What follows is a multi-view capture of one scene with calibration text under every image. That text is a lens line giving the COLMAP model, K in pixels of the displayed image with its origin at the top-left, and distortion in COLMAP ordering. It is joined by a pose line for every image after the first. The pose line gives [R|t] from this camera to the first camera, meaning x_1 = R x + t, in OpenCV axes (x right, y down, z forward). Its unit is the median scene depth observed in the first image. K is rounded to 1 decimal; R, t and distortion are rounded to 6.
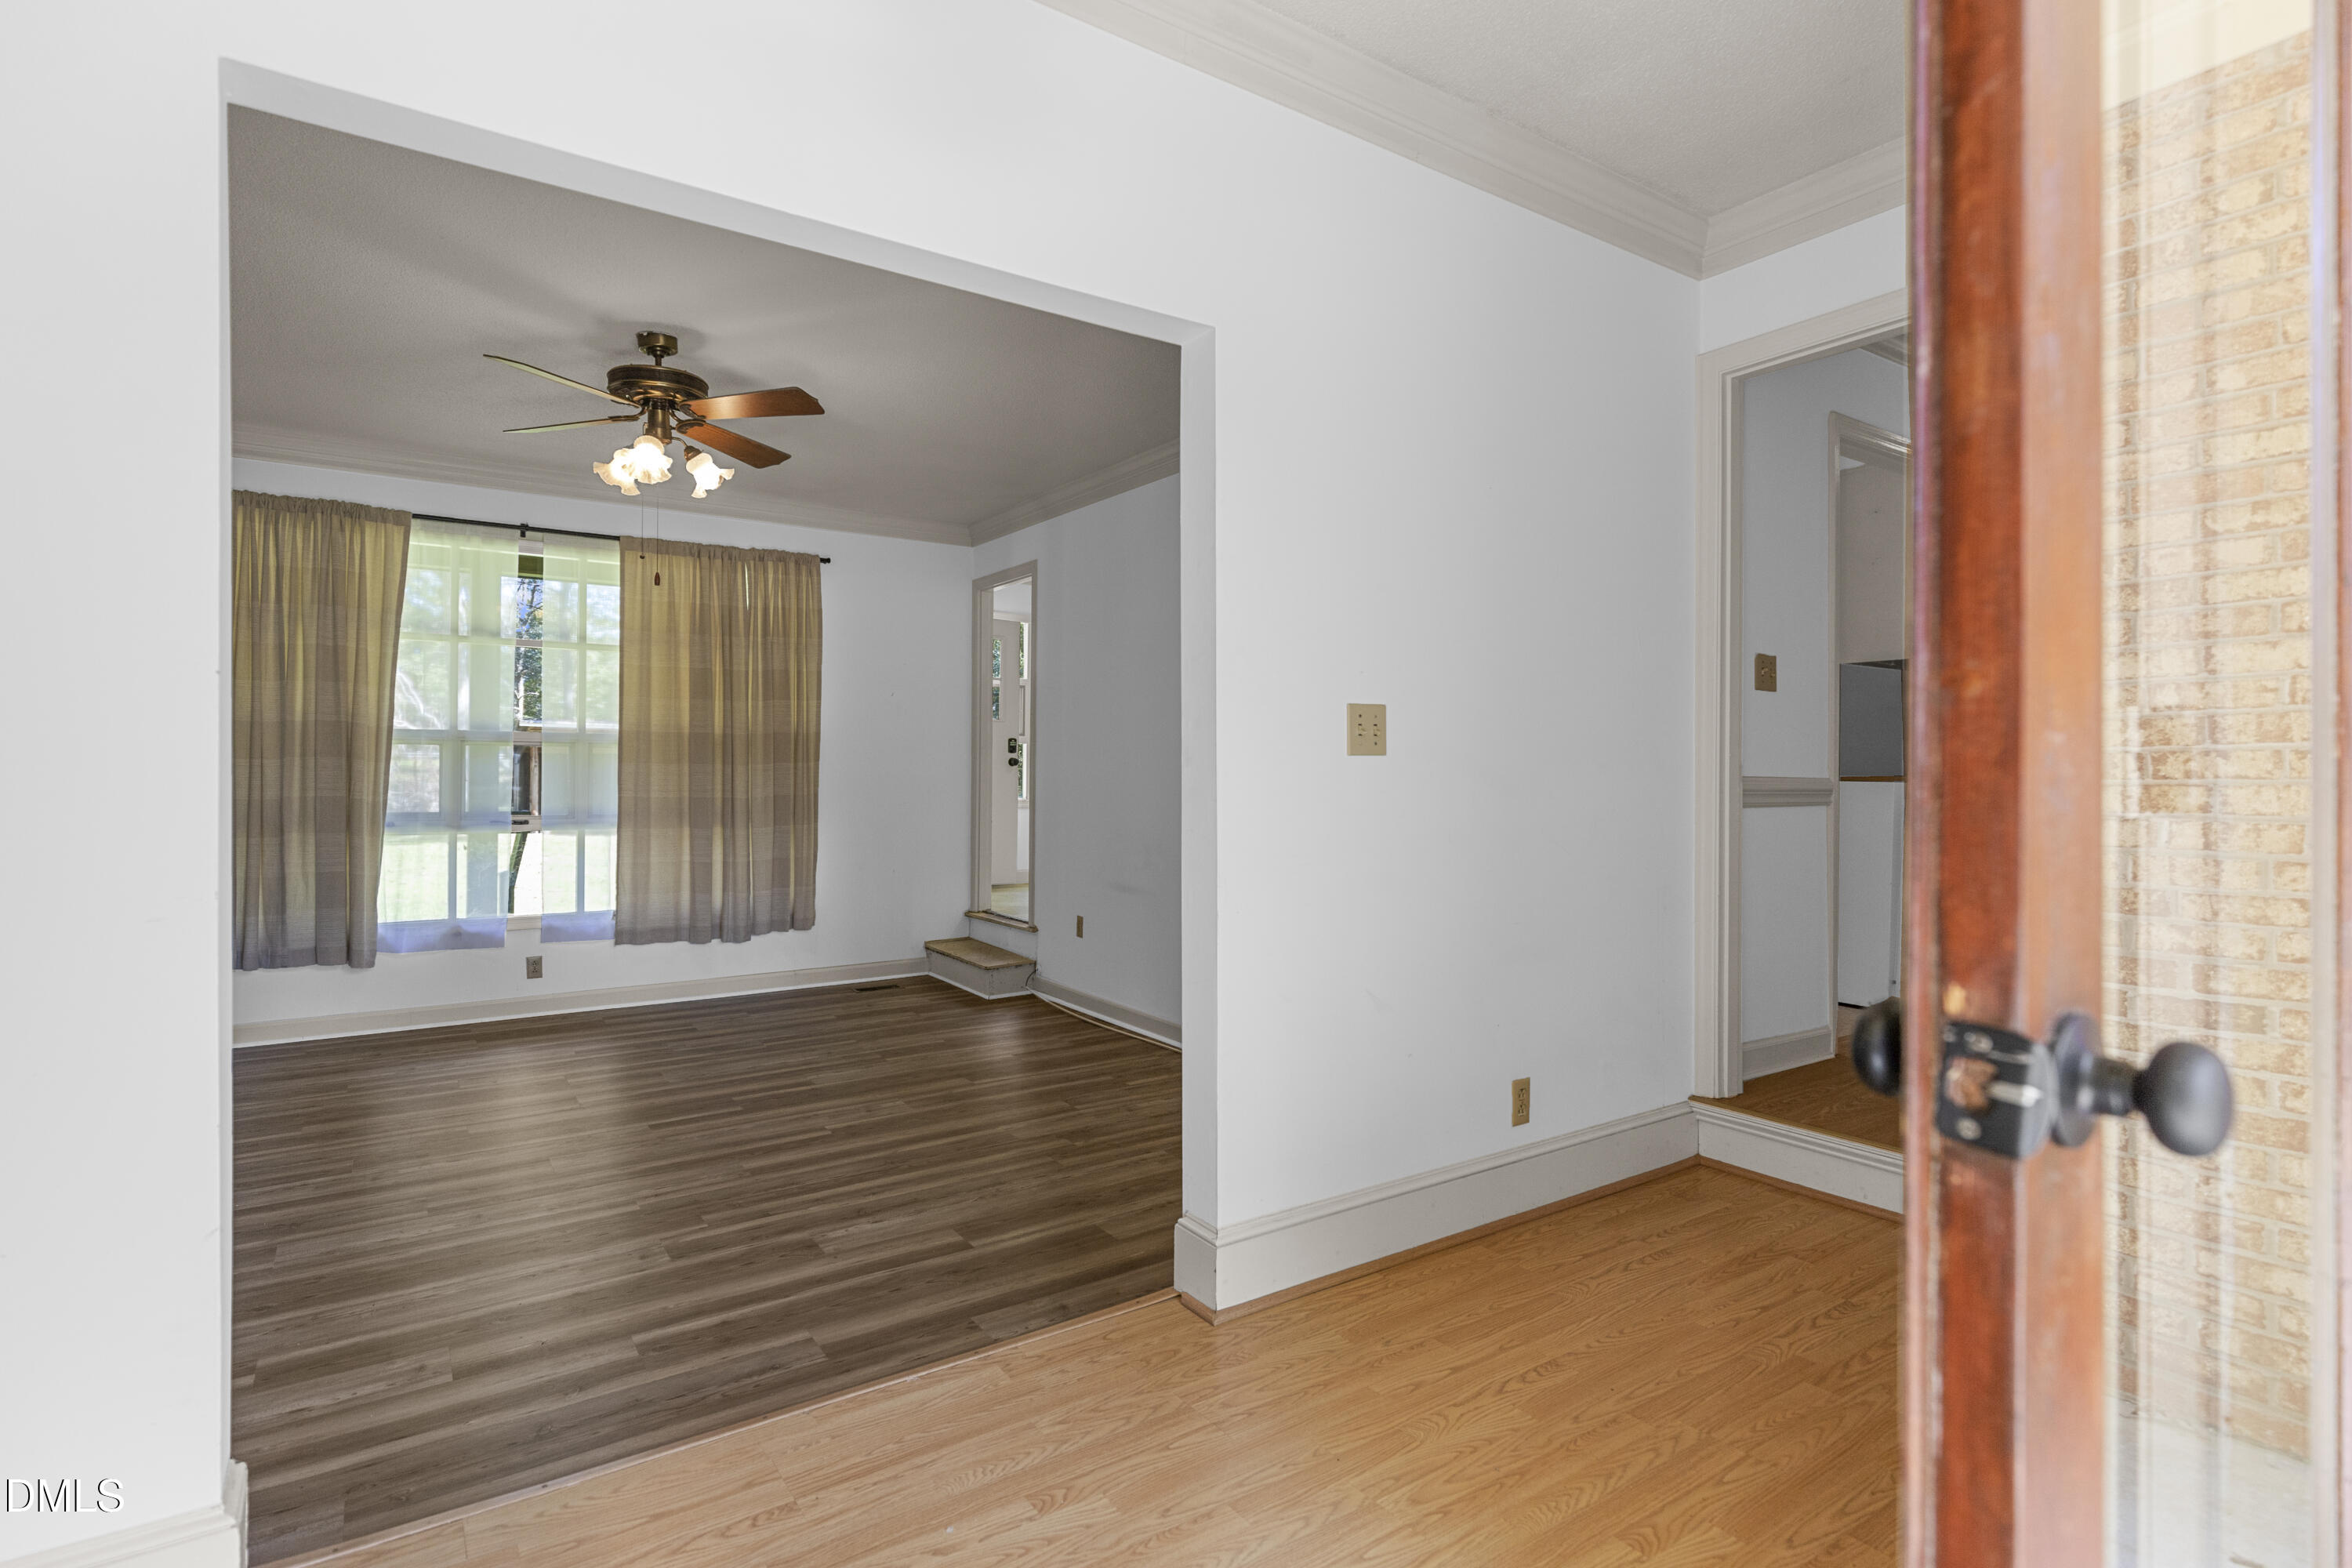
lens RADIAL K [[1161.1, 0, 1172.3], [0, 1161.1, 775.4], [0, 0, 1]] dist [-0.000953, 0.000052]
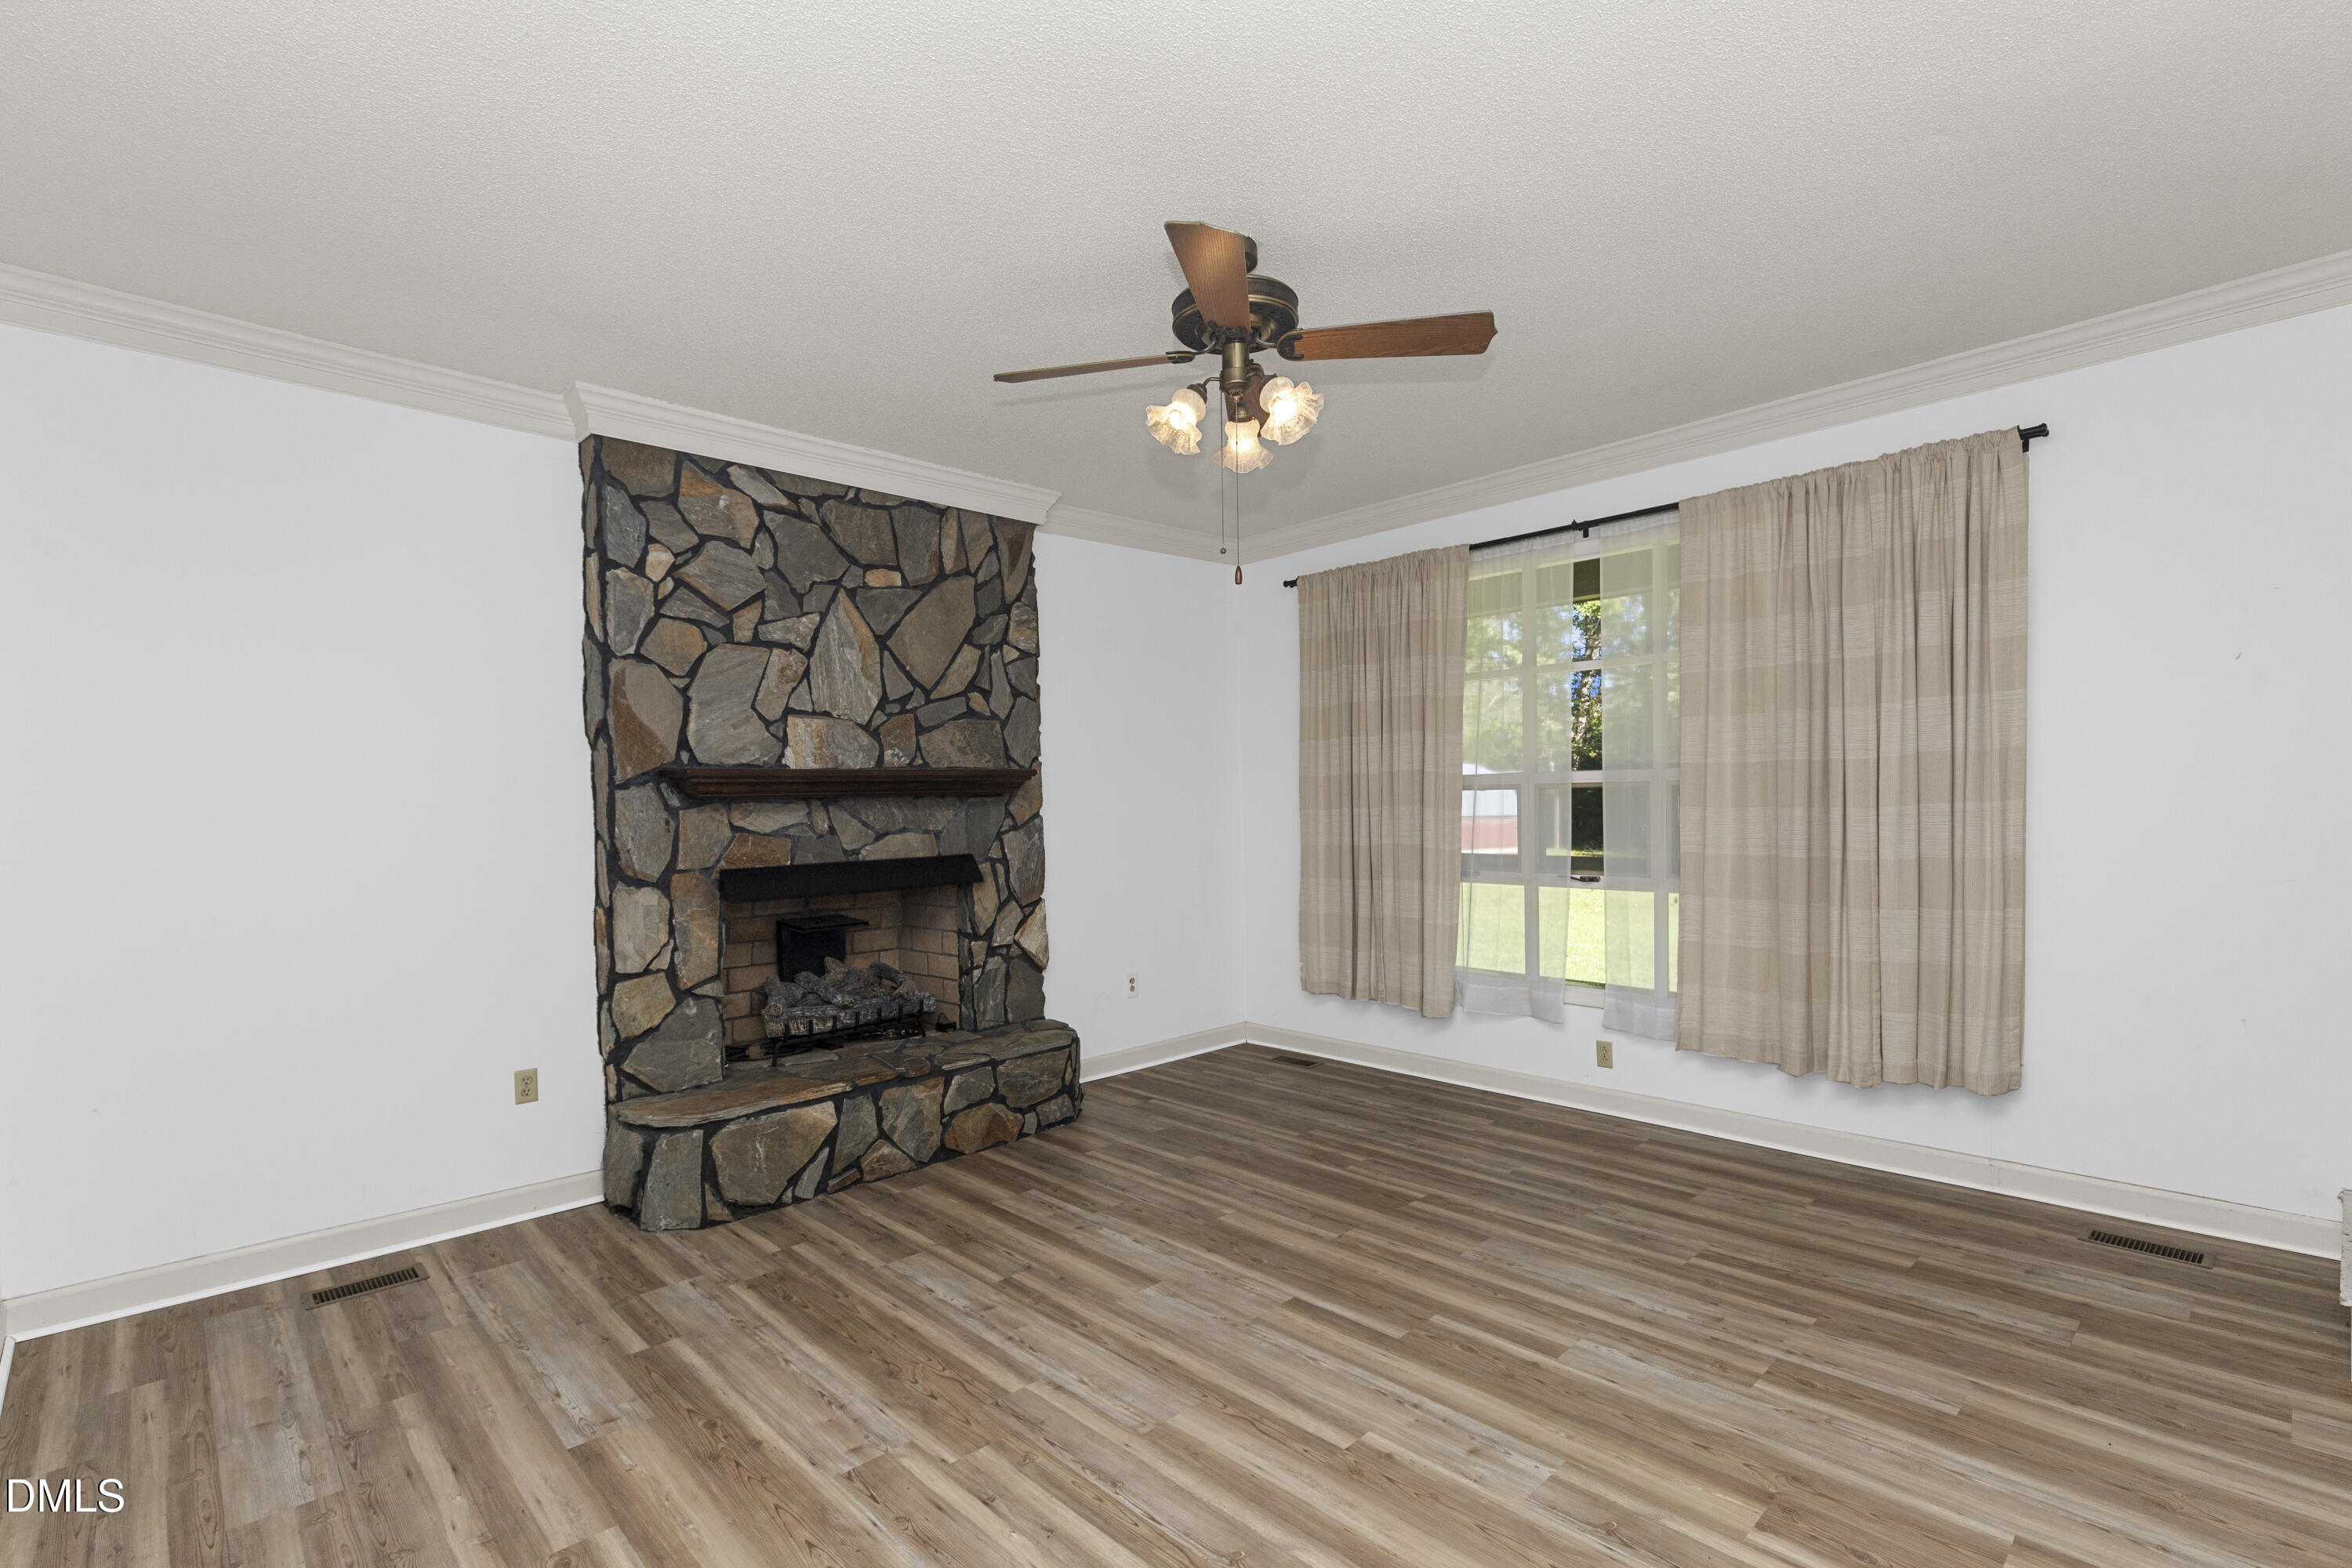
lens RADIAL K [[1098.6, 0, 1175.4], [0, 1098.6, 801.6], [0, 0, 1]] dist [0.011808, -0.001895]
pose [[0.161239, -0.011250, -0.986851, 0.189814], [0.005920, 0.999928, -0.010432, -0.009125], [0.986898, -0.004160, 0.161294, 0.643815]]
